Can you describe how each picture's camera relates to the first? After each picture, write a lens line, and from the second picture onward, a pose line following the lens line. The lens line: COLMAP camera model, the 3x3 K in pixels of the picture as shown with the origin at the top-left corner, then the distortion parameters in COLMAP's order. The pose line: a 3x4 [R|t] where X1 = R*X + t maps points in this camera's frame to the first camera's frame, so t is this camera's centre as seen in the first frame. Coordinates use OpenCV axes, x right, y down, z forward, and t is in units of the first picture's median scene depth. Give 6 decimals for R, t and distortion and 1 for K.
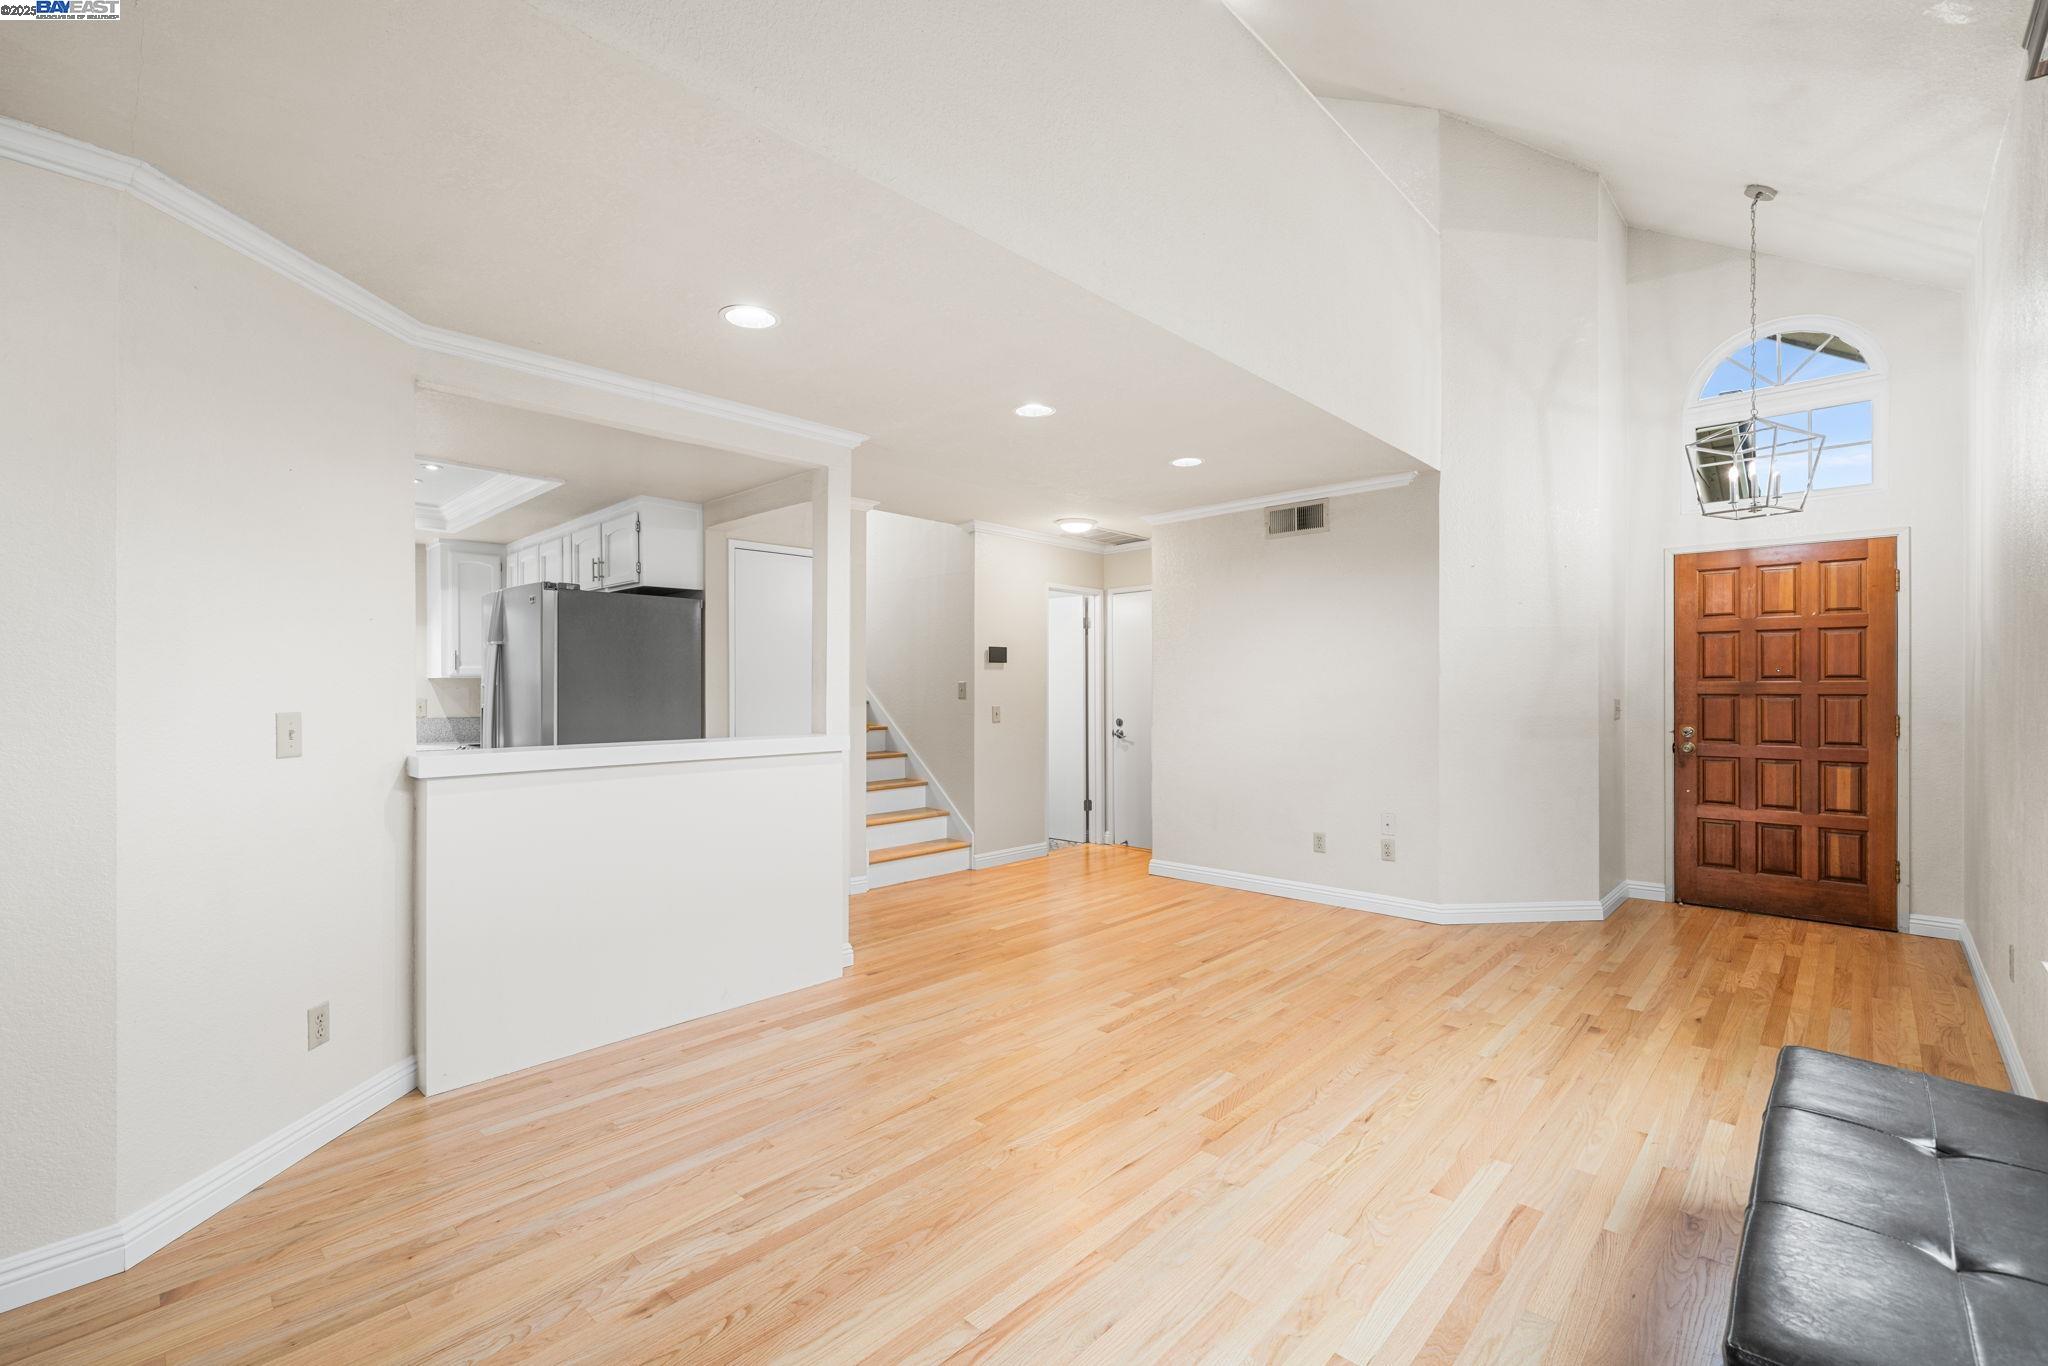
lens RADIAL K [[864.4, 0, 1020.9], [0, 864.4, 697.5], [0, 0, 1]] dist [0.001077, 0.000156]
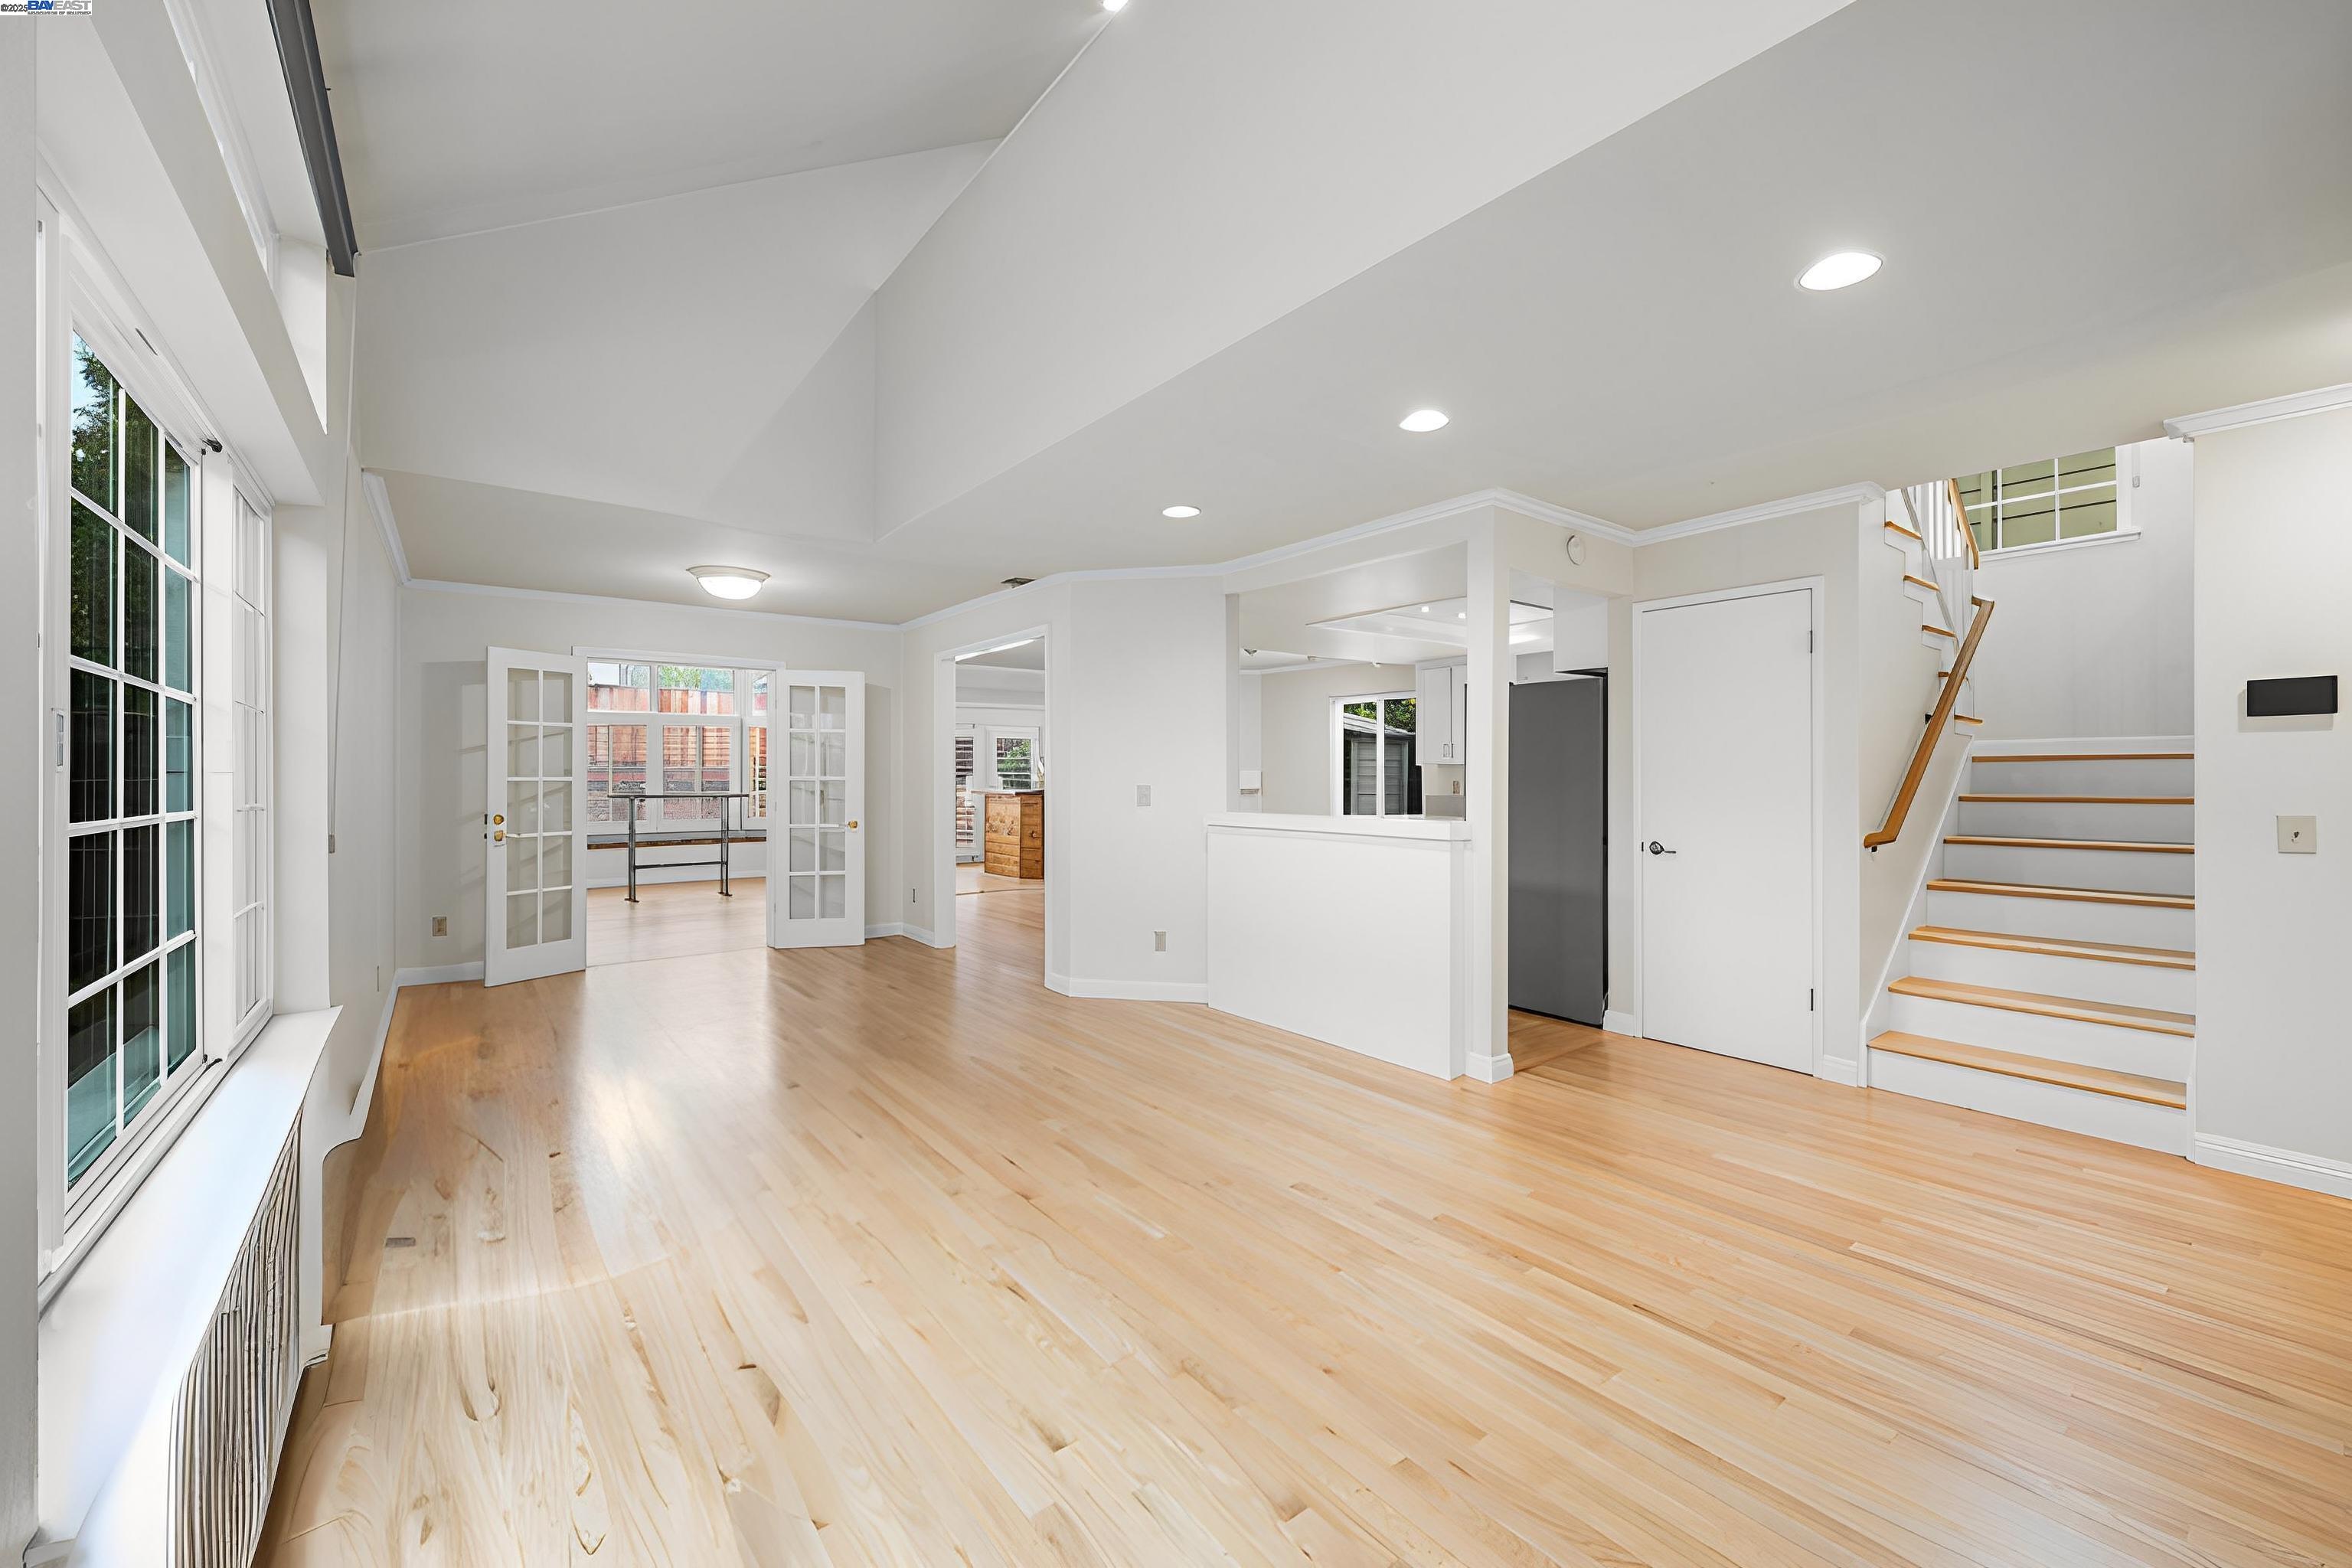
lens RADIAL K [[927.6, 0, 1176.0], [0, 927.6, 784.0], [0, 0, 1]] dist [0.000805, 0.000305]
pose [[-0.139857, 0.014315, -0.990068, 0.827152], [-0.008683, 0.999839, 0.015683, -0.012793], [0.990134, 0.010790, -0.139710, 0.836041]]
